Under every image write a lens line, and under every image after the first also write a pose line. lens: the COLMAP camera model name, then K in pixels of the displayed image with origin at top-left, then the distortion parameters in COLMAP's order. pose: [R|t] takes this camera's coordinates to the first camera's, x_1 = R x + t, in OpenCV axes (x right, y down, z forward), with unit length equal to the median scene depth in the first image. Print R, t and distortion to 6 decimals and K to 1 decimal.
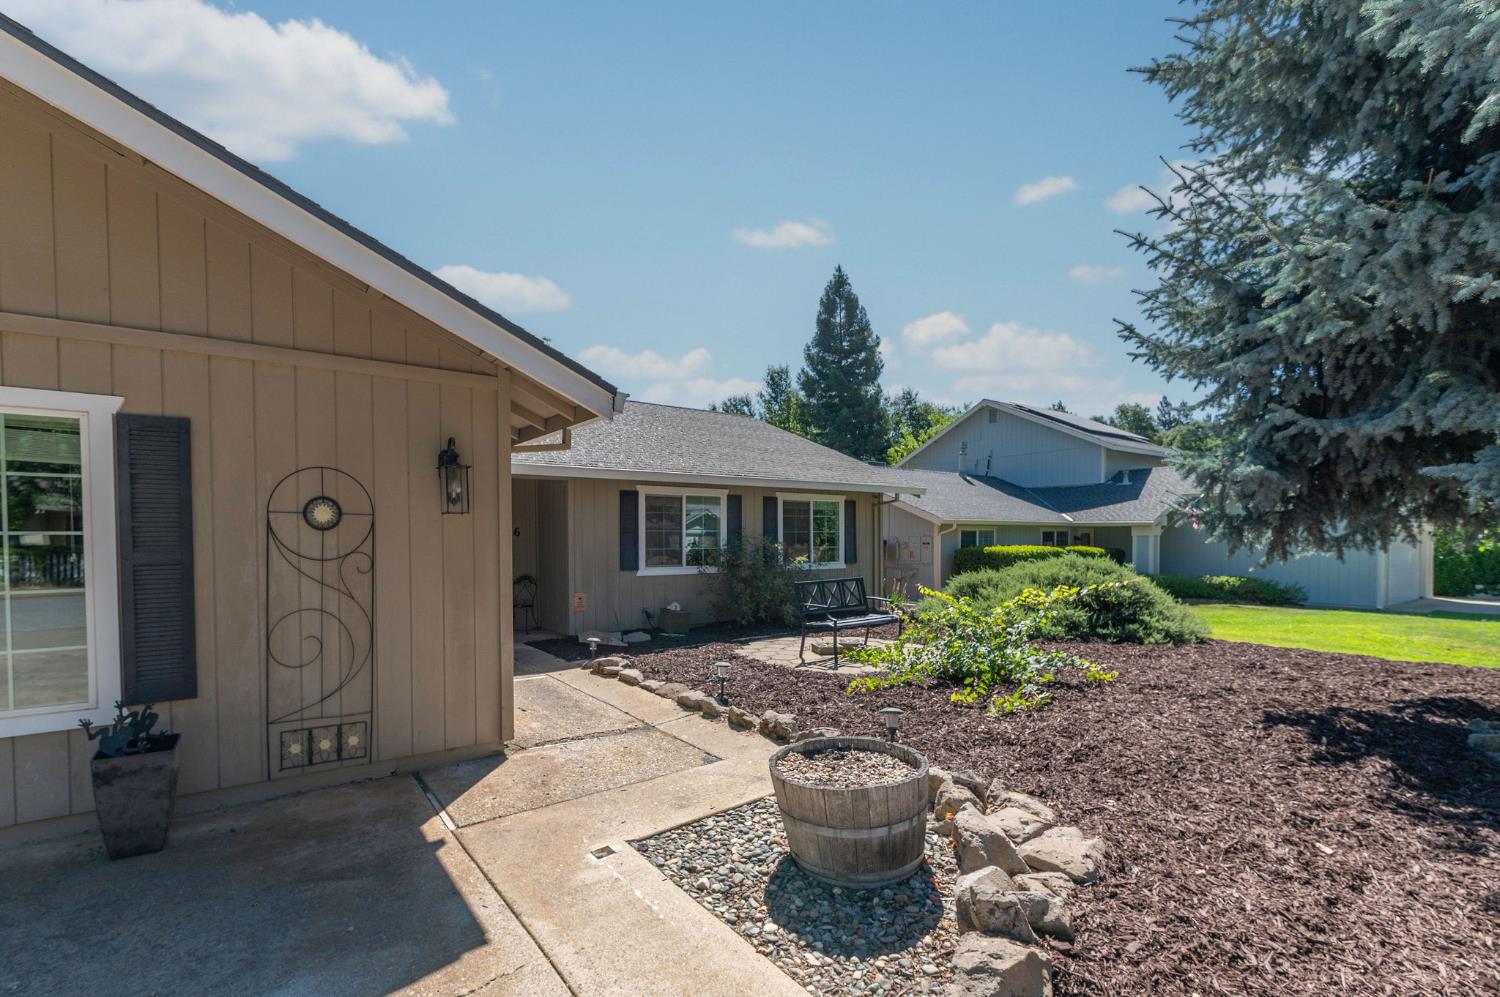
lens RADIAL K [[658.7, 0, 689.6], [0, 658.7, 582.2], [0, 0, 1]] dist [-0.001918, 0.000671]
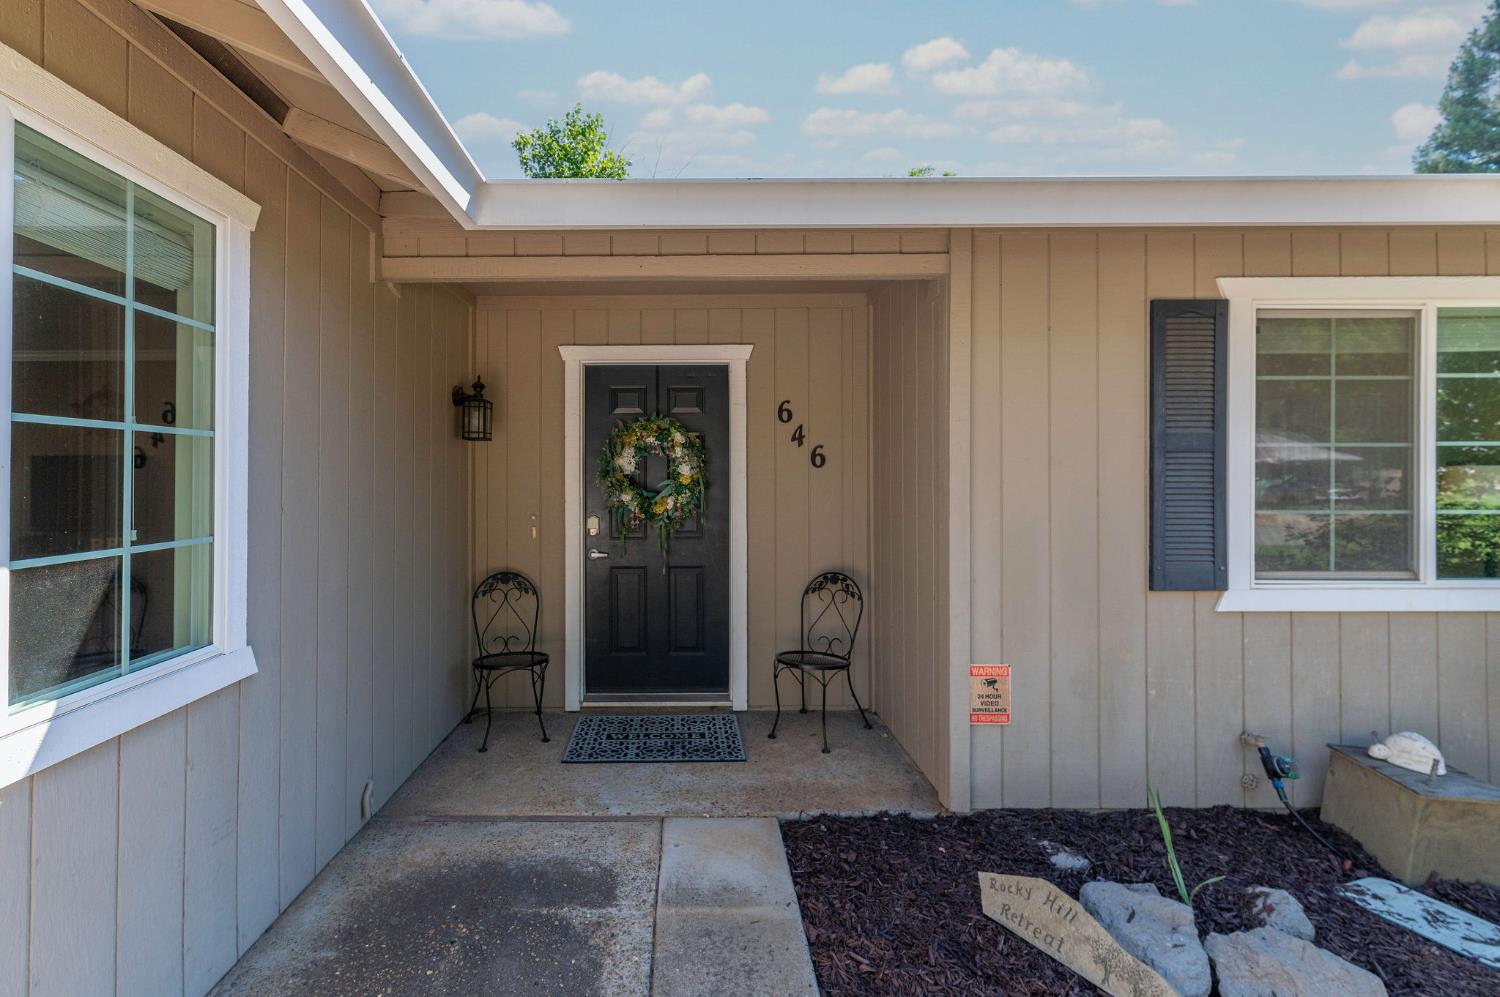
lens RADIAL K [[658.7, 0, 681.5], [0, 658.7, 488.3], [0, 0, 1]] dist [-0.001918, 0.000671]
pose [[0.820640, 0.015384, -0.571239, -0.106659], [-0.037808, 0.998909, -0.027414, -0.044965], [0.570194, 0.044095, 0.820326, 0.645366]]
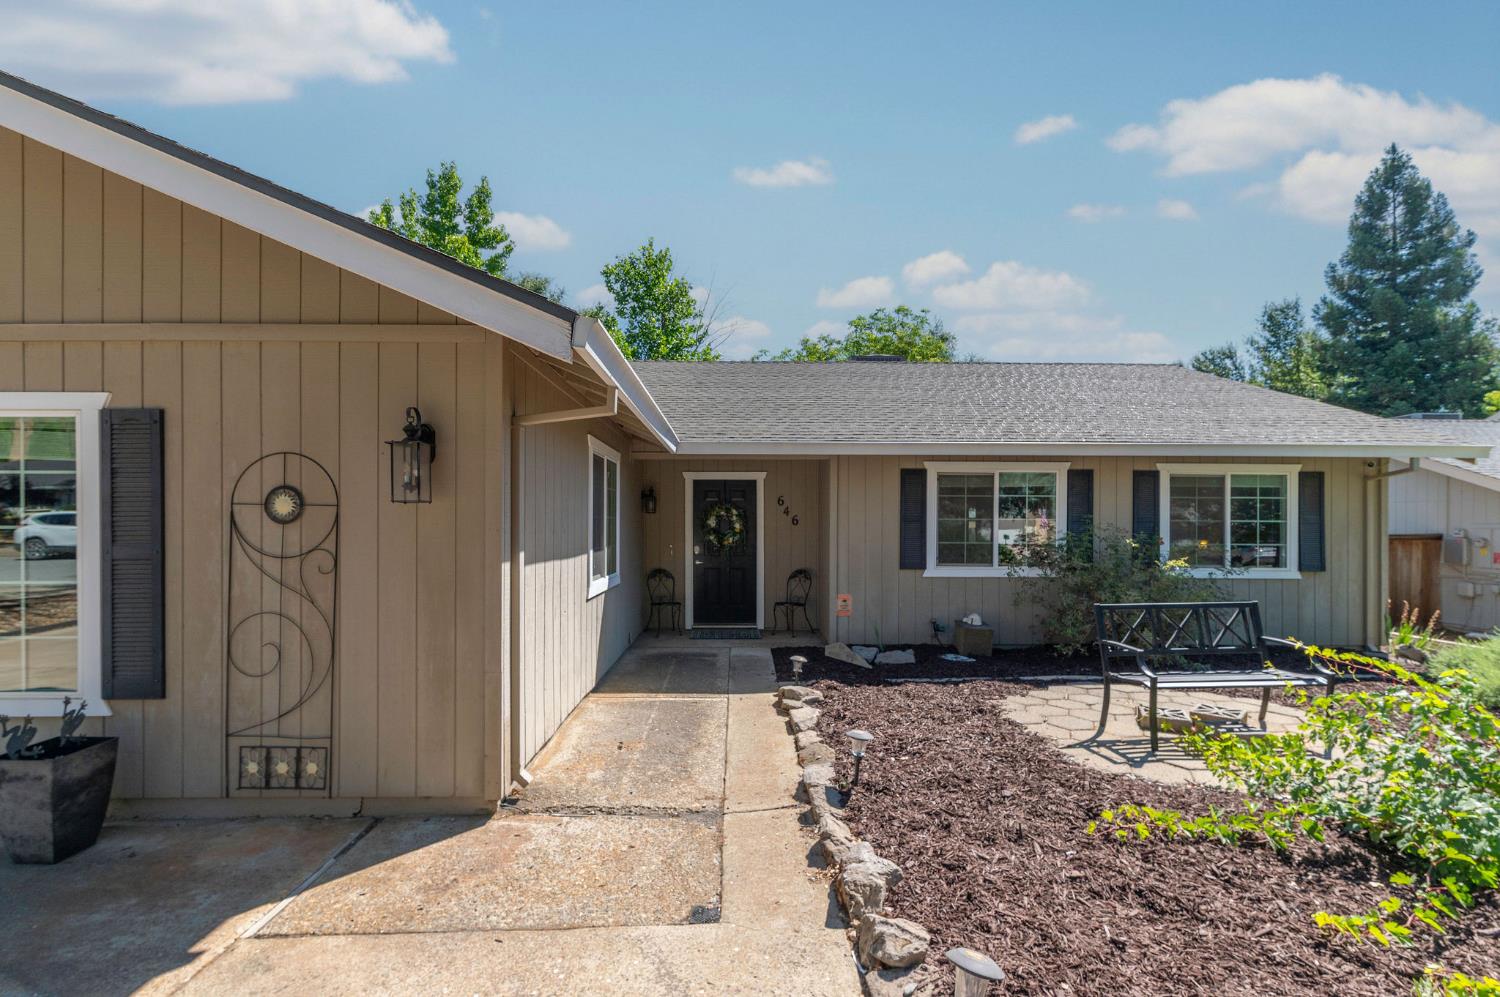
lens RADIAL K [[658.7, 0, 749.4], [0, 658.7, 538.4], [0, 0, 1]] dist [-0.001918, 0.000671]
pose [[0.840283, 0.017771, -0.541856, 0.169134], [-0.042002, 0.998593, -0.032383, -0.021612], [0.540518, 0.049970, 0.839847, 0.227318]]
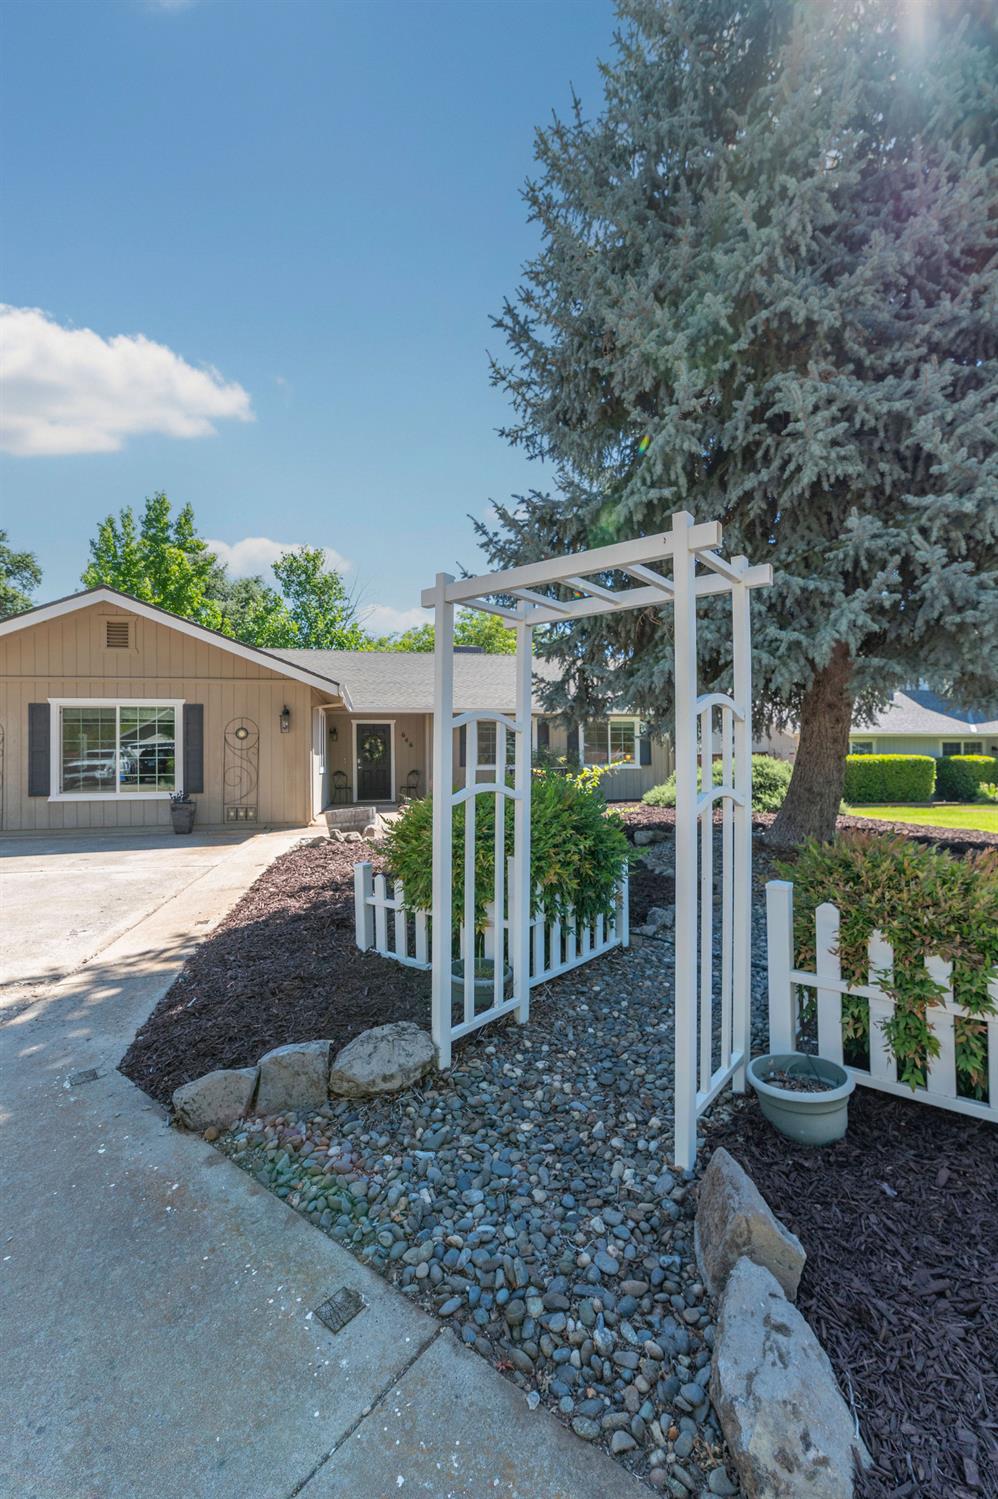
lens RADIAL K [[658.3, 0, 508.5], [0, 658.3, 782.6], [0, 0, 1]] dist [-0.001918, 0.000671]
pose [[0.922536, 0.007047, -0.385846, 0.627862], [-0.020385, 0.999327, -0.030488, 0.067216], [0.385371, 0.035992, 0.922059, -0.462179]]
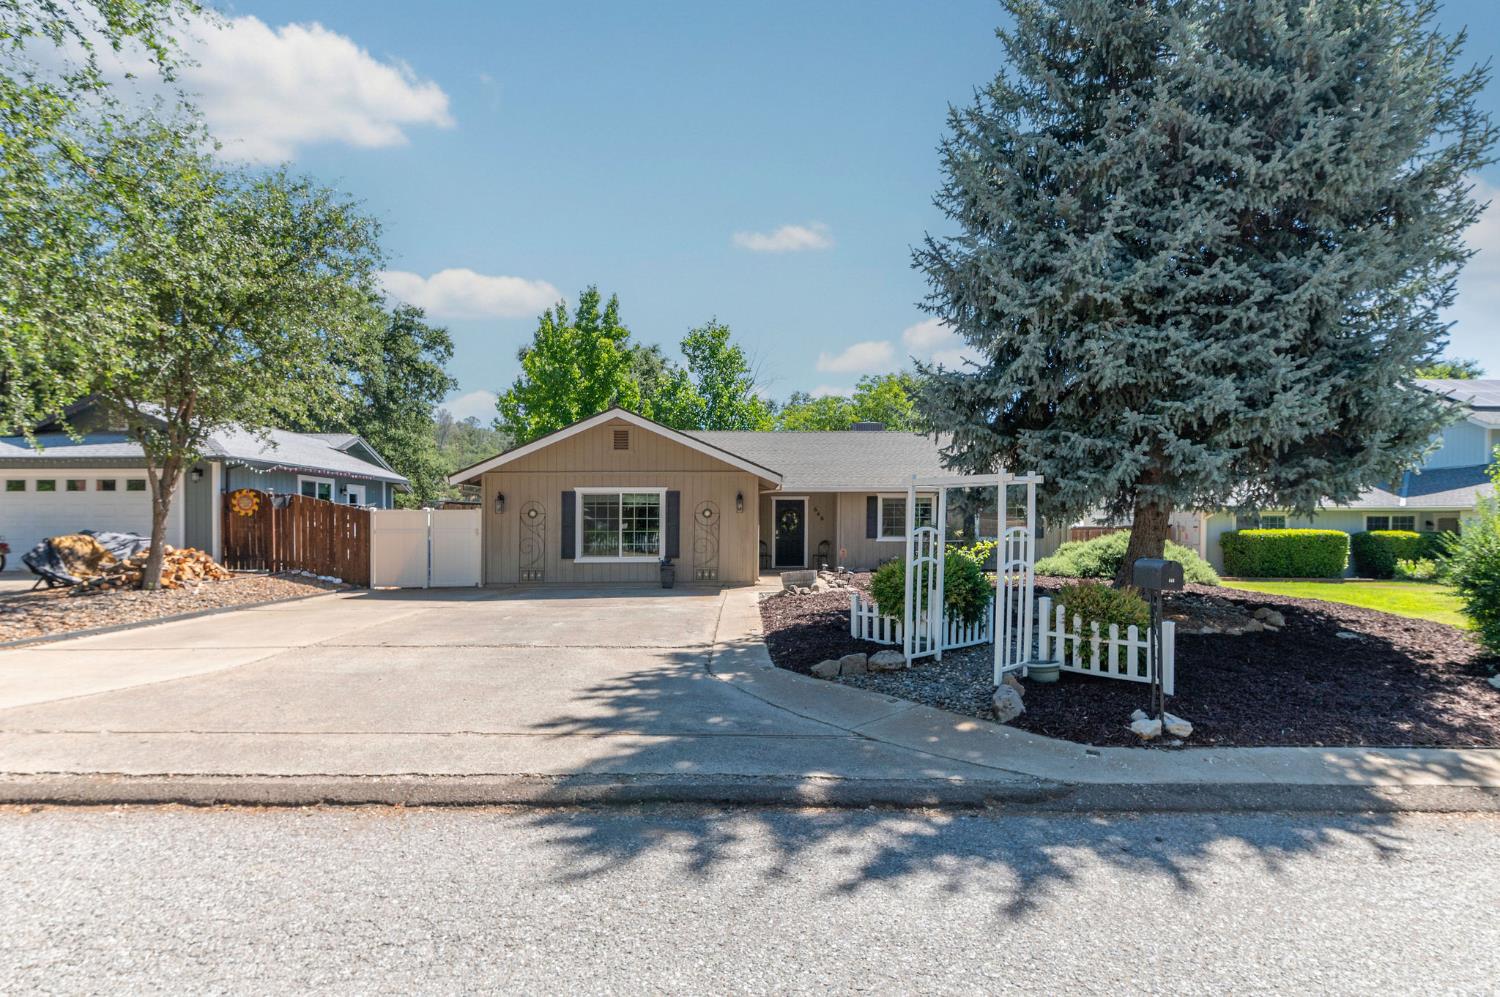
lens RADIAL K [[751.5, 0, 765.3], [0, 751.5, 573.5], [0, 0, 1]] dist [0.002297, 0.003033]
pose [[0.843895, 0.035610, -0.535325, 0.784697], [-0.038206, 0.999250, 0.006242, 0.077609], [0.535146, 0.015185, 0.844623, -0.944789]]
